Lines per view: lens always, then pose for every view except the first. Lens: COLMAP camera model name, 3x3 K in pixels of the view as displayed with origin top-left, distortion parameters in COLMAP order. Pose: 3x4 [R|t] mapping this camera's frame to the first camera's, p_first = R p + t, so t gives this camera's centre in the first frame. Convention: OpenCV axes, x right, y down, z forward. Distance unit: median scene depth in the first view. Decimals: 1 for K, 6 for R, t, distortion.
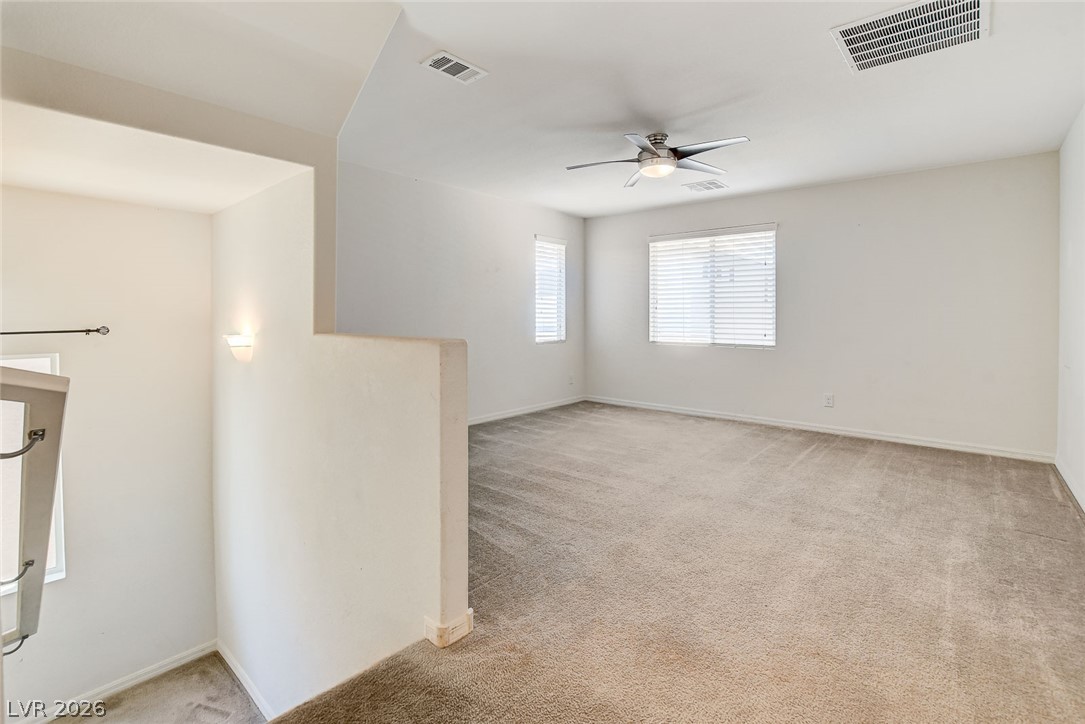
lens RADIAL K [[525.2, 0, 543.9], [0, 525.2, 313.7], [0, 0, 1]] dist [0.001224, -0.011971]
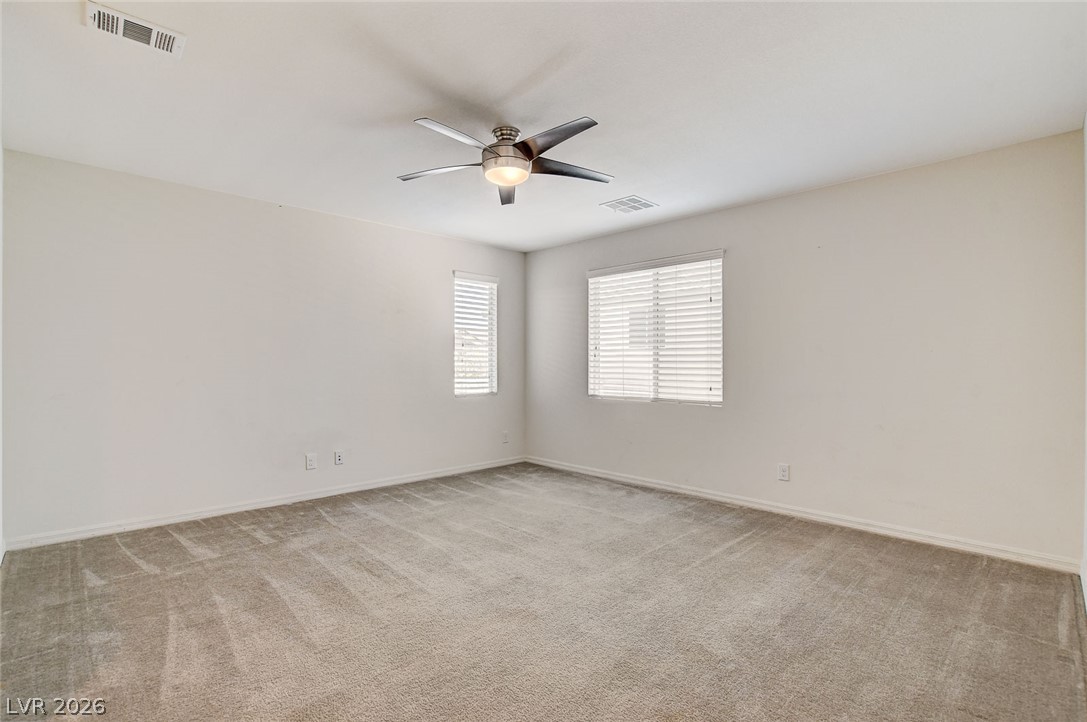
lens RADIAL K [[520.4, 0, 544.0], [0, 520.4, 365.0], [0, 0, 1]] dist [-0.021767, 0.000154]
pose [[0.994496, 0.002485, -0.104744, 0.251491], [-0.001890, 0.999981, 0.005785, -0.000565], [0.104756, -0.005555, 0.994482, 0.180790]]
